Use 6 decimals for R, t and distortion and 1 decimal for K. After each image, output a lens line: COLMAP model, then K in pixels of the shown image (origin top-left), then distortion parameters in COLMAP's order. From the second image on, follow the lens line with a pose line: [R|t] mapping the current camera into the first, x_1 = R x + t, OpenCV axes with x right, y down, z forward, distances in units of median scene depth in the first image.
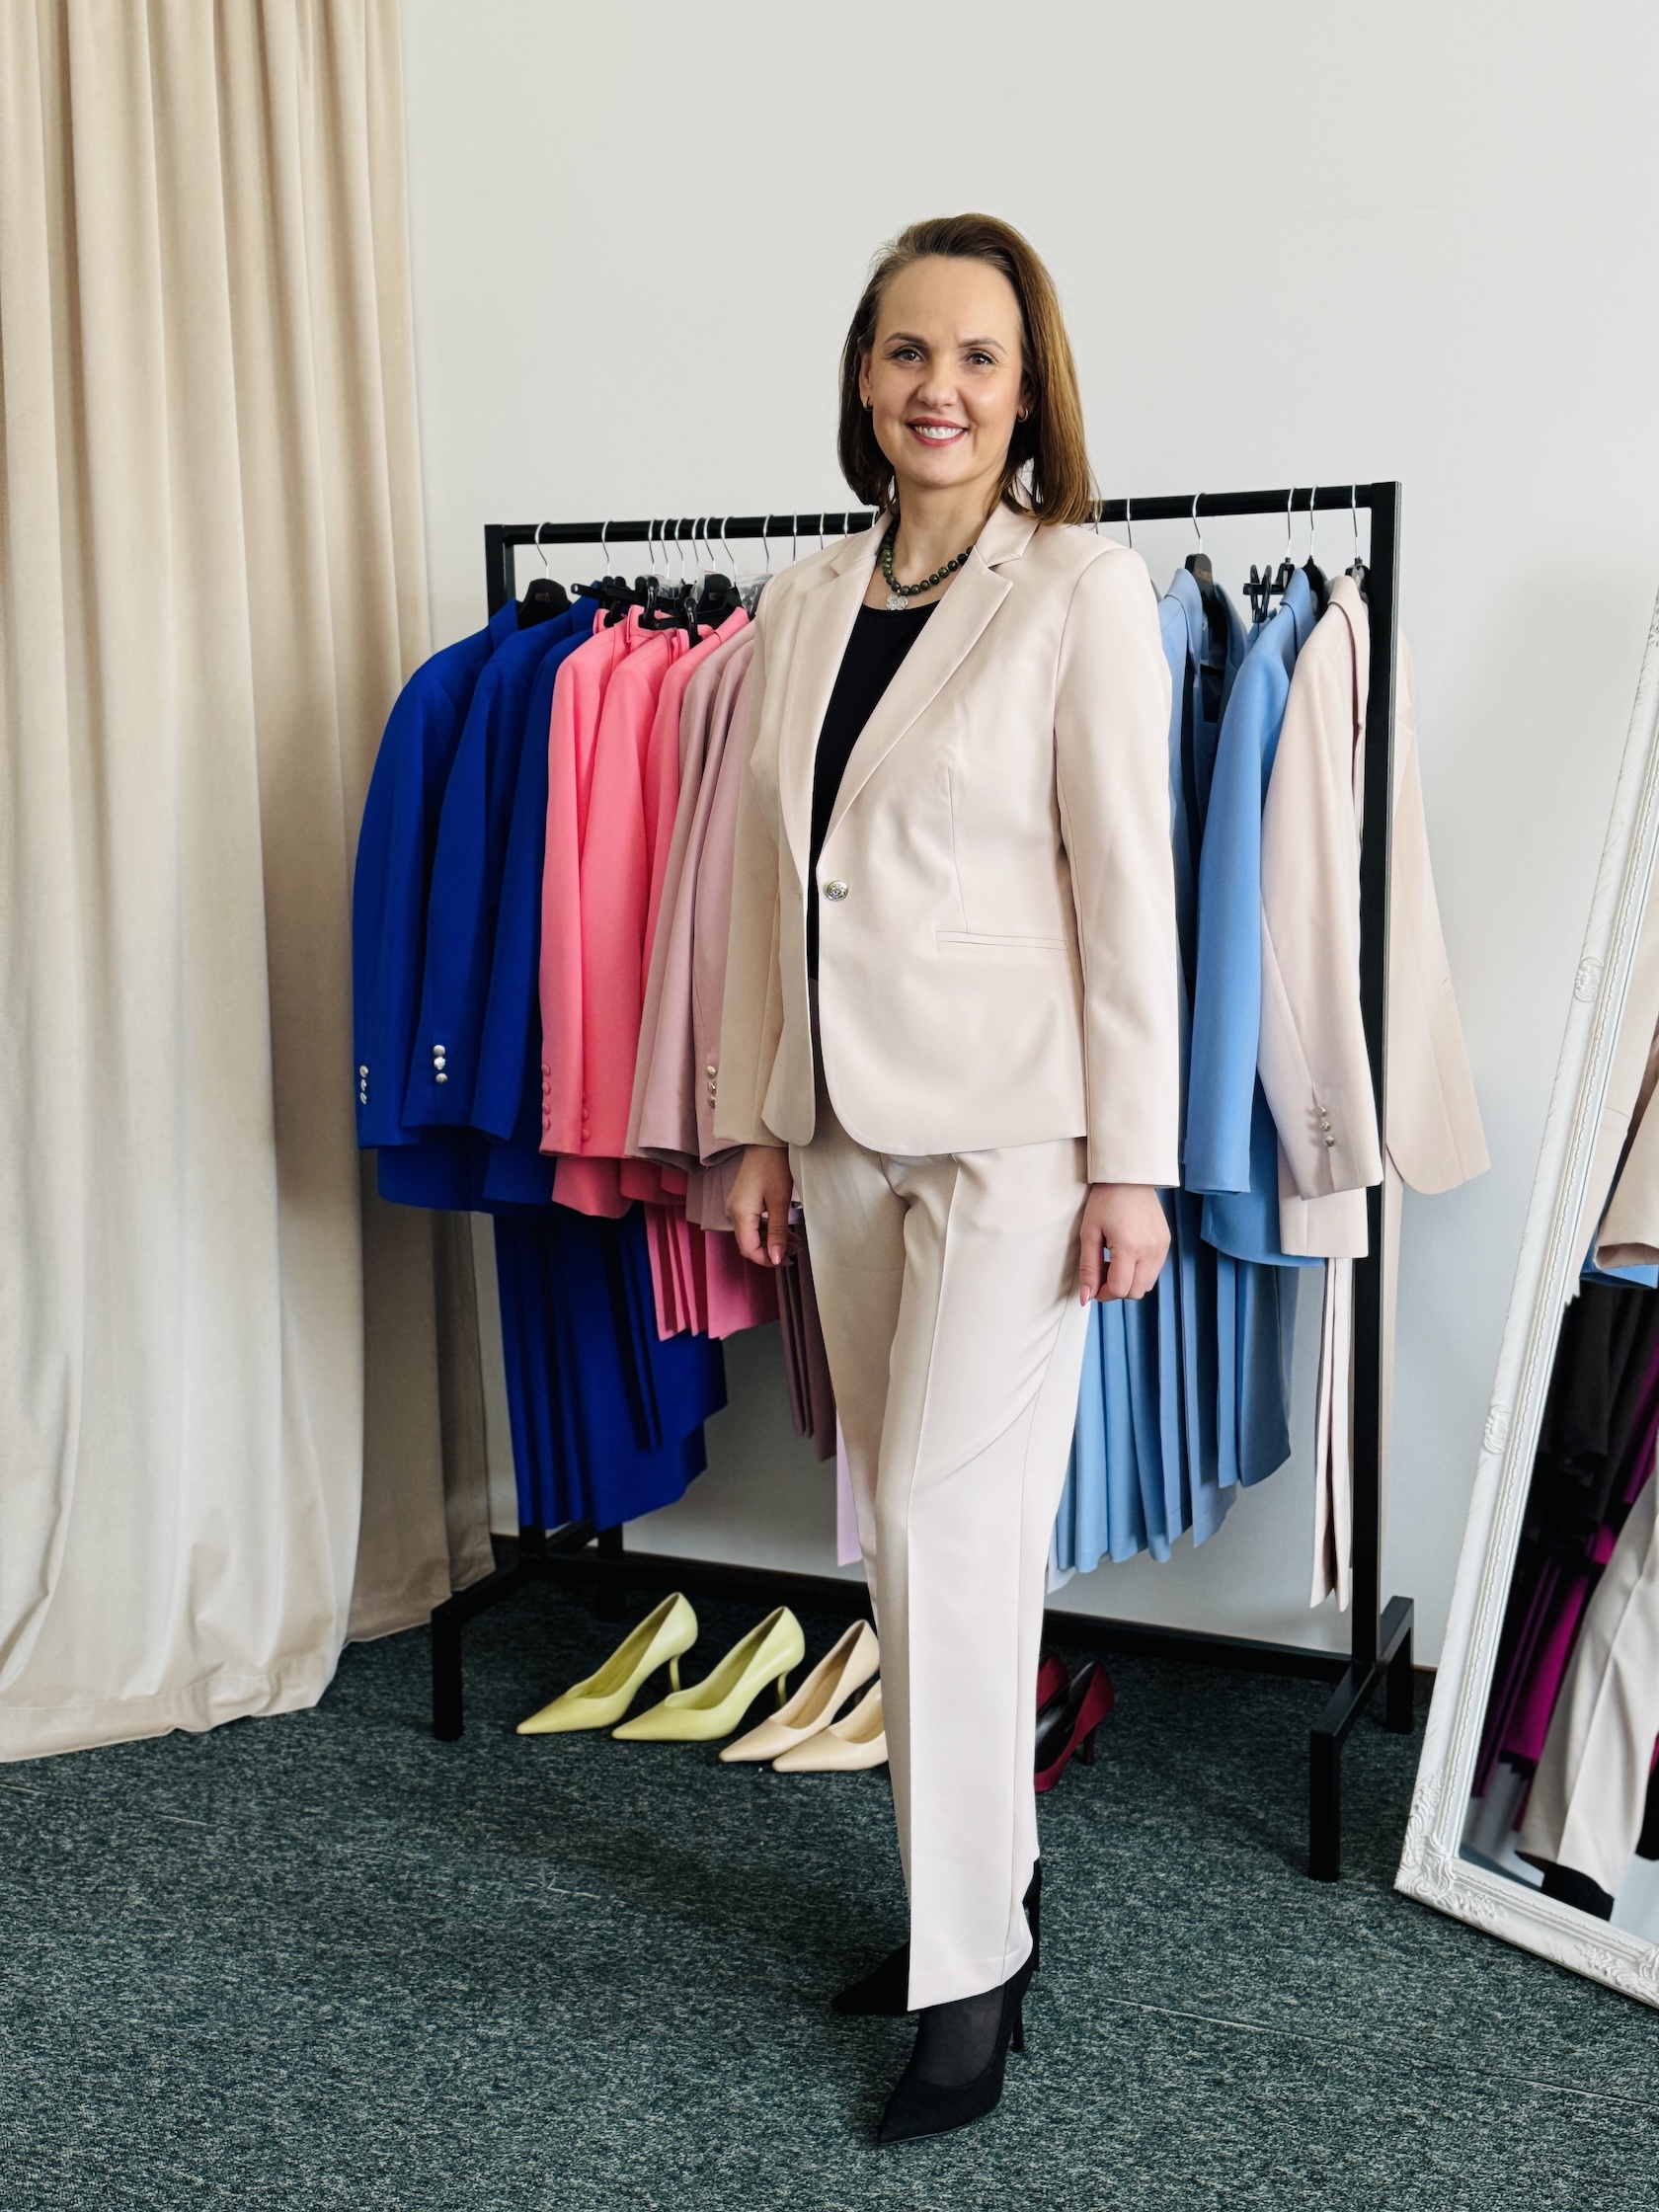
lens RADIAL K [[2570.3, 0, 824.7], [0, 2570.3, 1091.9], [0, 0, 1]] dist [0.099050, 0.000000]
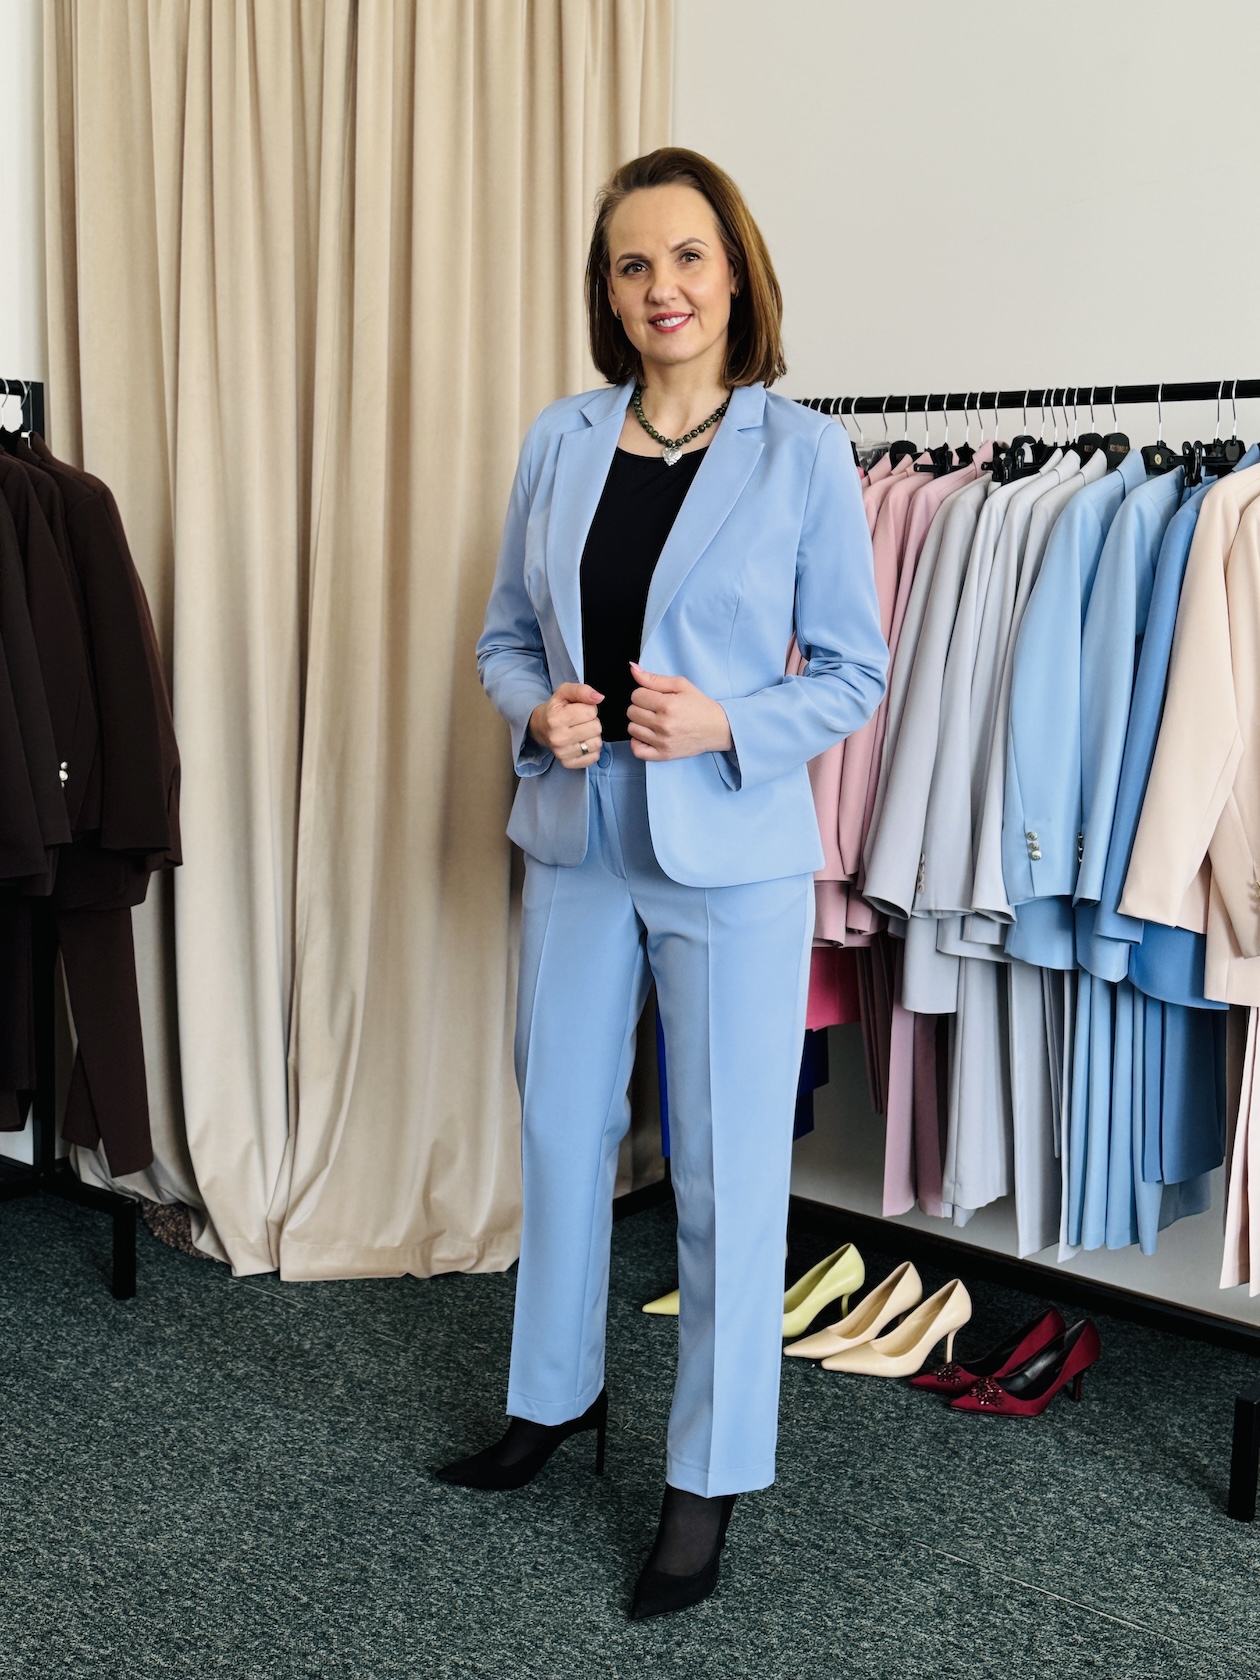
lens RADIAL K [[1952.1, 0, 639.9], [0, 1952.1, 845.9], [0, 0, 1]] dist [0.099050, 0.000000]
pose [[0.967385, 0.074258, -0.242181, 0.115450], [-0.073436, 0.997222, 0.012430, -0.002841], [0.242432, 0.005760, 0.970151, 0.024578]]
